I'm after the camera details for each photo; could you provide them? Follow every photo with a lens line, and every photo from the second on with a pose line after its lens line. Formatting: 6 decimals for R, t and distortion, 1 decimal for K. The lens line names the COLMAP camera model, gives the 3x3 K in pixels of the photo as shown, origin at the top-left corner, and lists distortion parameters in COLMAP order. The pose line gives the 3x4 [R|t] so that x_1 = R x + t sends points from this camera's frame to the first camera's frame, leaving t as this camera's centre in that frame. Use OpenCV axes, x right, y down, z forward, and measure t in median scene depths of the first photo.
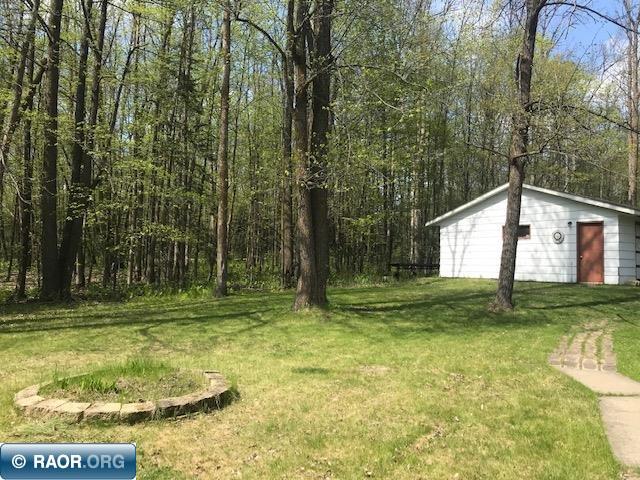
lens RADIAL K [[517.0, 0, 316.0], [0, 517.0, 237.8], [0, 0, 1]] dist [0.017142, -0.010403]
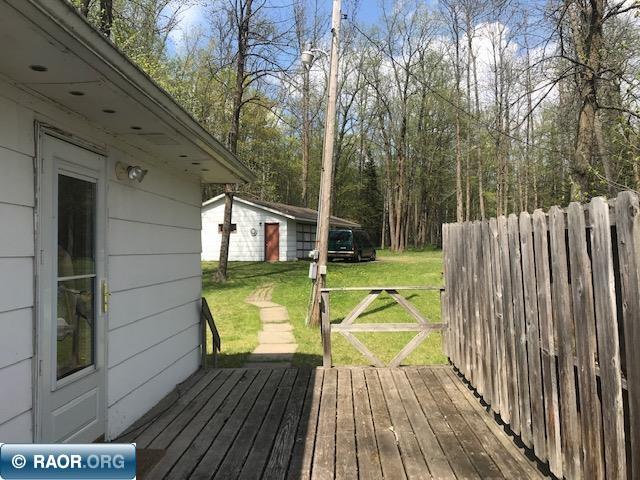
lens RADIAL K [[517.0, 0, 319.3], [0, 517.0, 239.1], [0, 0, 1]] dist [0.017142, -0.010403]
pose [[0.853122, -0.014358, 0.521513, -0.176822], [-0.009014, 0.999066, 0.042250, -0.049671], [-0.521633, -0.040745, 0.852197, -0.432667]]
